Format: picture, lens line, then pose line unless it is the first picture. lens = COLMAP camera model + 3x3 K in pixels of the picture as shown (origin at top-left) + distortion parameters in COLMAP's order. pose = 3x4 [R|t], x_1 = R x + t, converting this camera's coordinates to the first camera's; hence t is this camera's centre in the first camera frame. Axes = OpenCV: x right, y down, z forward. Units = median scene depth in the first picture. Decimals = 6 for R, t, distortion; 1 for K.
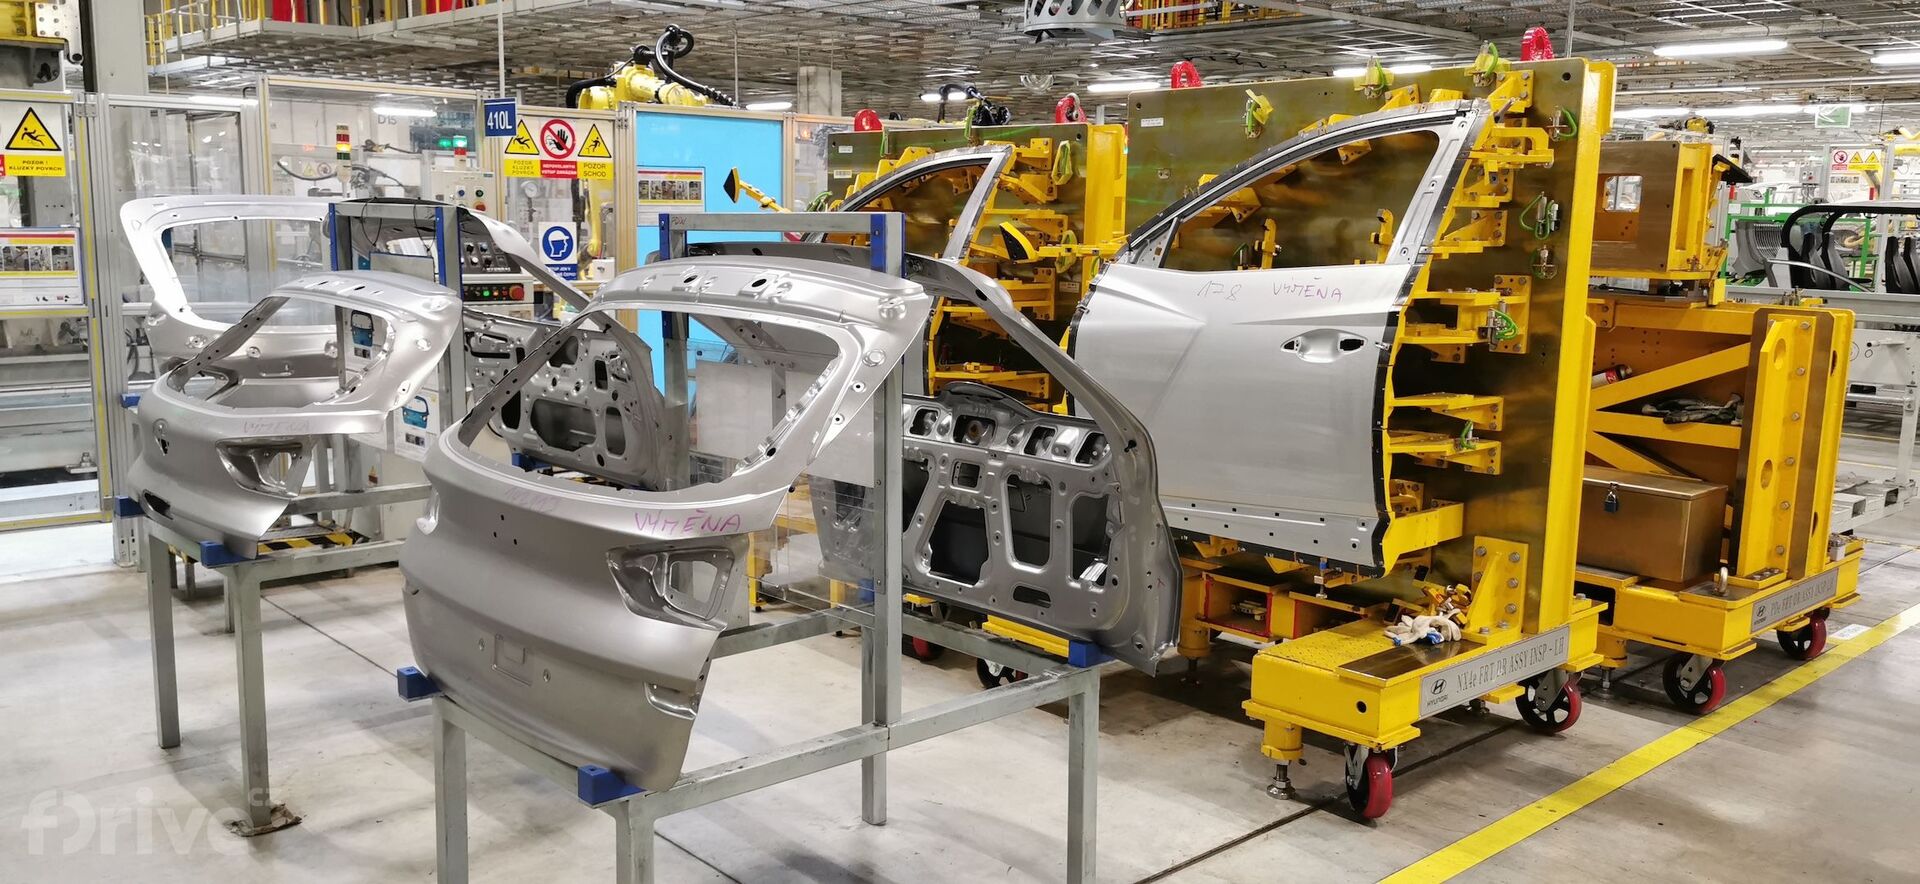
lens RADIAL K [[1494.5, 0, 957.3], [0, 1494.5, 447.0], [0, 0, 1]] dist [0.055804, -0.066104]
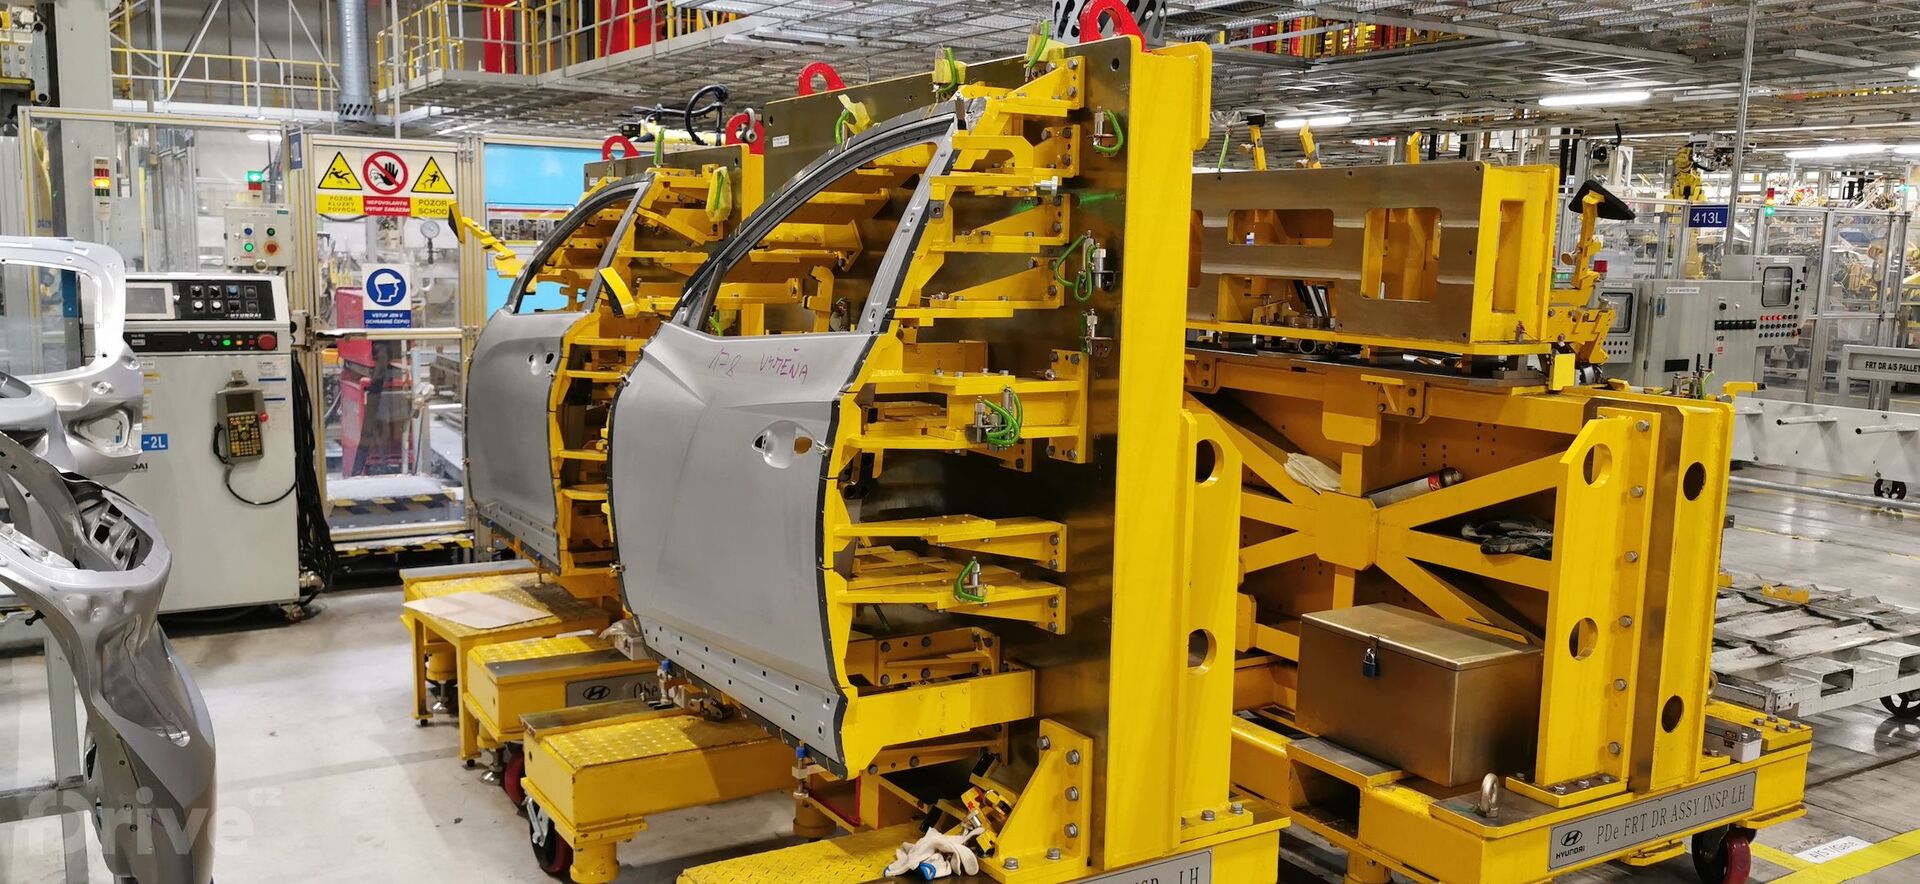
lens RADIAL K [[1489.2, 0, 960.0], [0, 1489.2, 442.0], [0, 0, 1]] dist [0.078661, -0.119406]
pose [[0.981926, 0.027411, -0.187270, 0.359699], [-0.033223, 0.999057, -0.027964, -0.040706], [0.186326, 0.033680, 0.981910, 0.252350]]
